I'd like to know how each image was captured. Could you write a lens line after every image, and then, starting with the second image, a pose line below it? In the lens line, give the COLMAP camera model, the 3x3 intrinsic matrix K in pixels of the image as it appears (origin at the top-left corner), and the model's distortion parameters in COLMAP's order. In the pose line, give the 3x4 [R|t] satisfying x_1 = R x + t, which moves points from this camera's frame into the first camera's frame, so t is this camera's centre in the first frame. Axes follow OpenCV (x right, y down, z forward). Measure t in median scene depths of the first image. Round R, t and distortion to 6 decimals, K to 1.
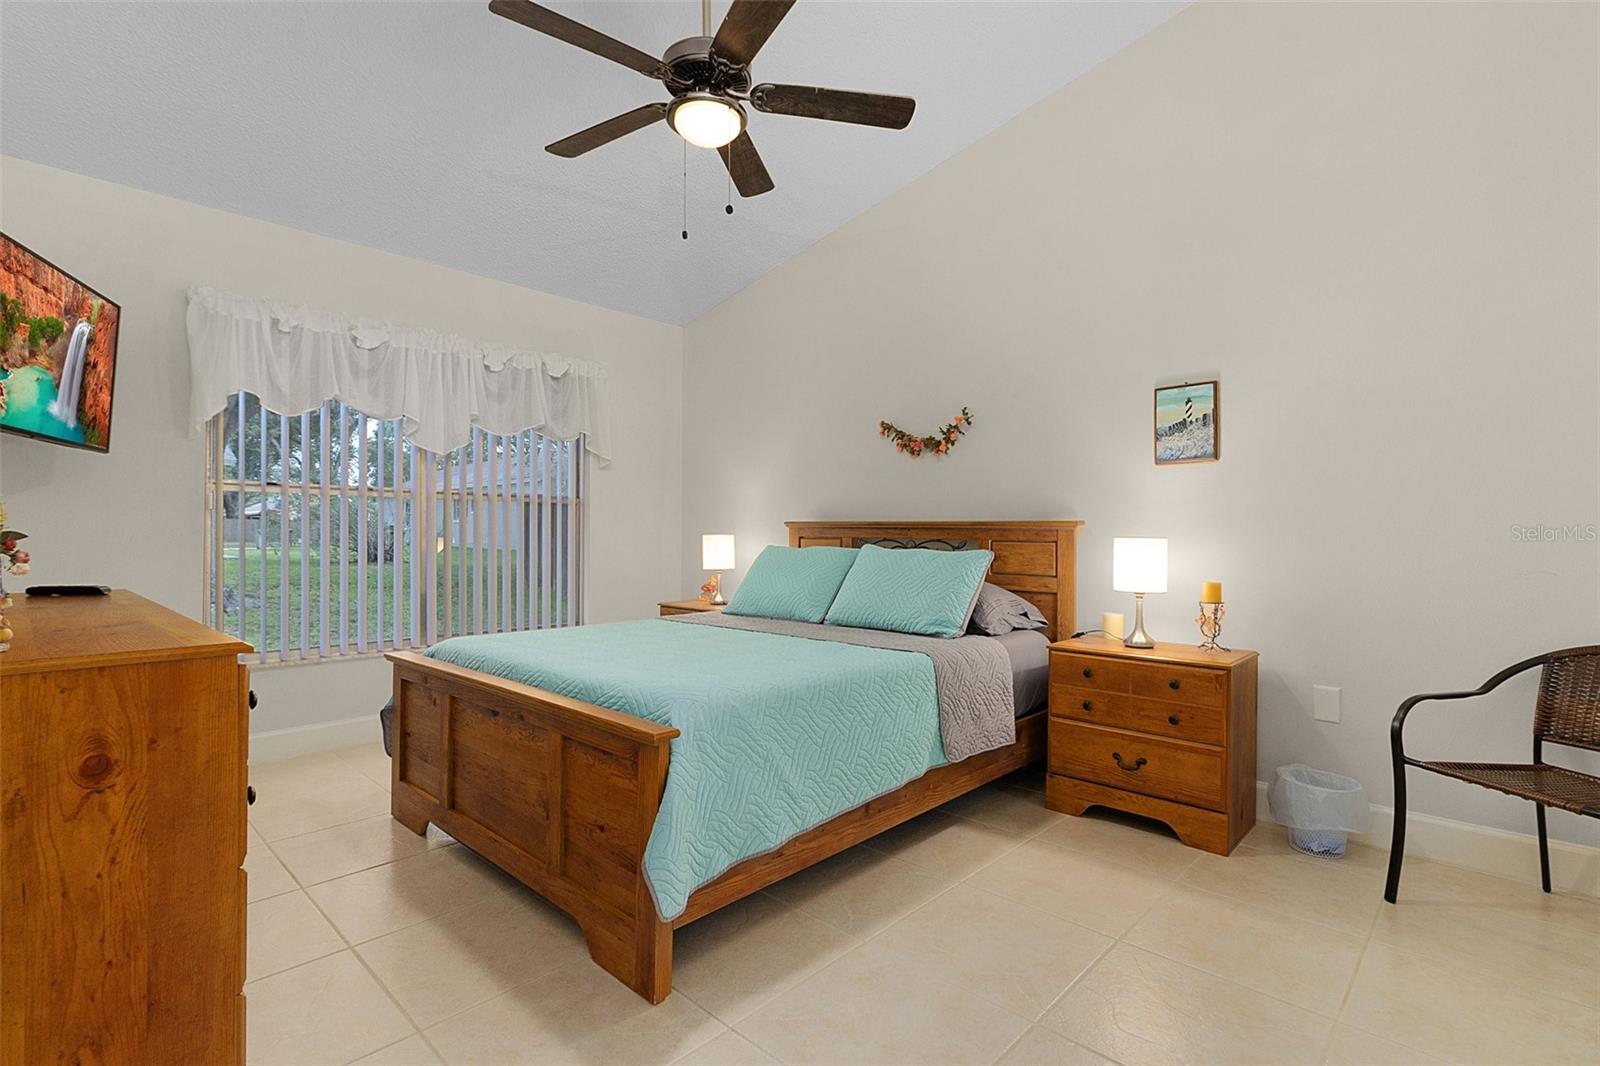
lens RADIAL K [[748.5, 0, 811.9], [0, 748.5, 532.3], [0, 0, 1]] dist [0.000932, 0.000146]
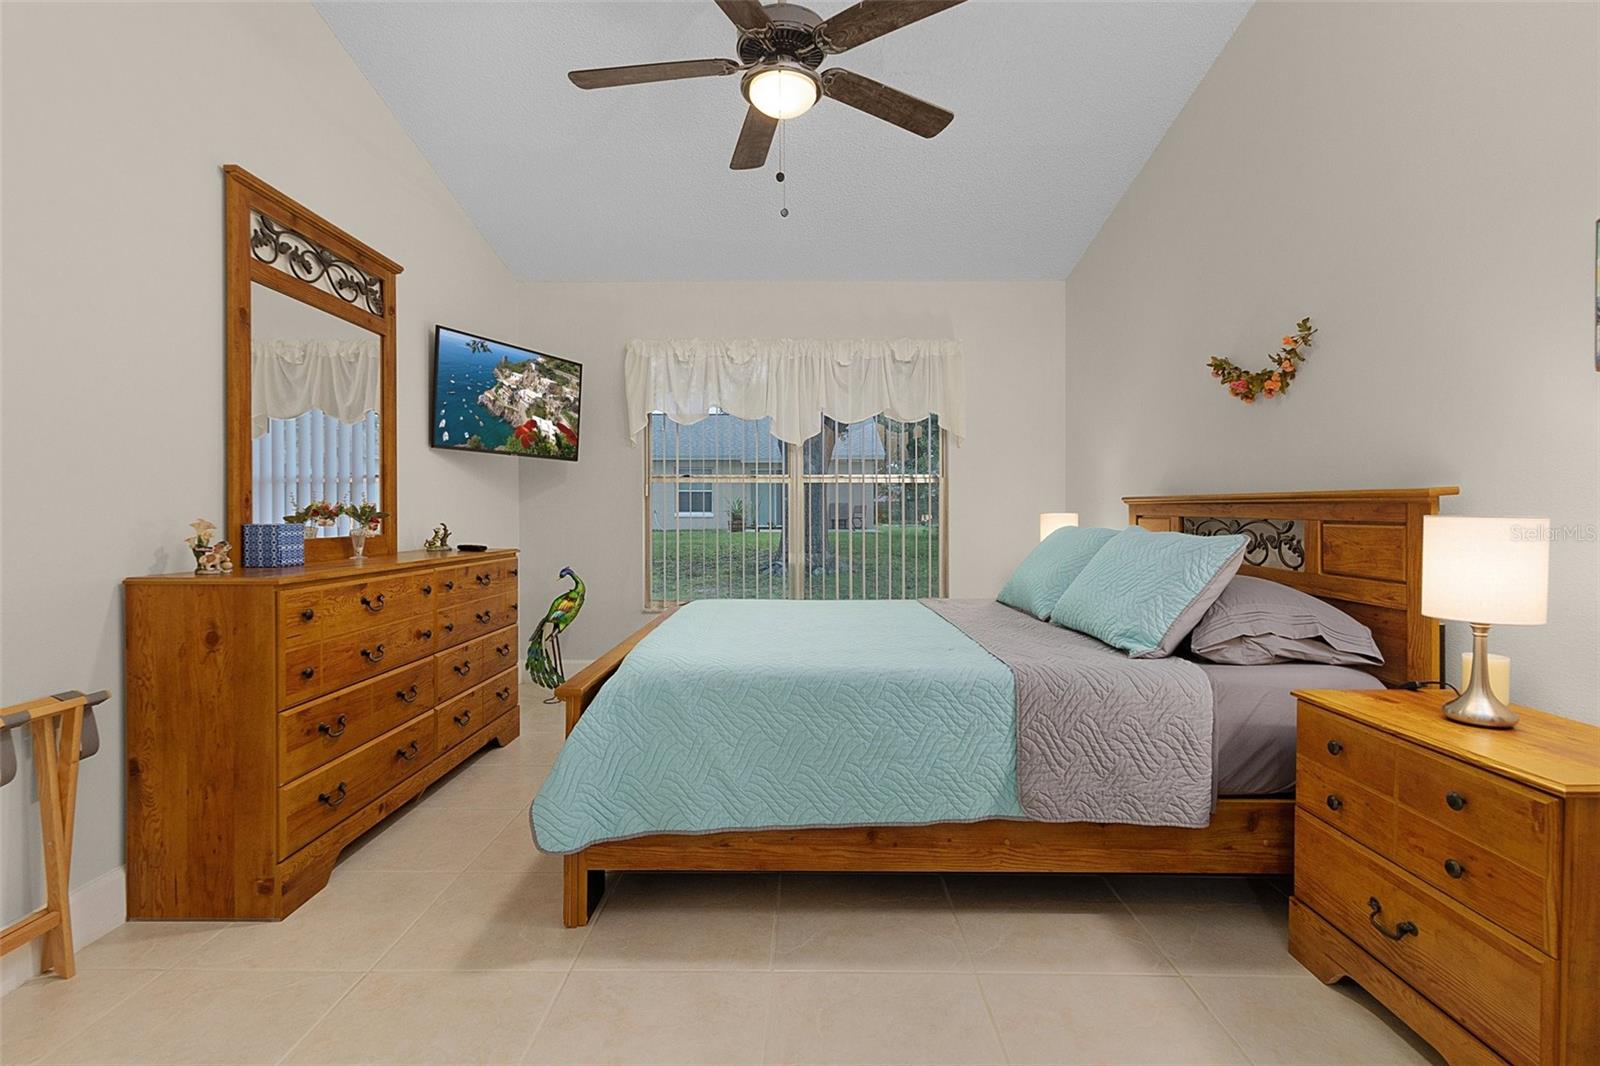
lens RADIAL K [[748.5, 0, 798.8], [0, 748.5, 520.5], [0, 0, 1]] dist [0.000932, 0.000146]
pose [[0.680469, 0.005209, -0.732758, 0.514151], [0.003654, 0.999938, 0.010501, 0.002531], [0.732768, -0.009823, 0.680408, 0.295450]]
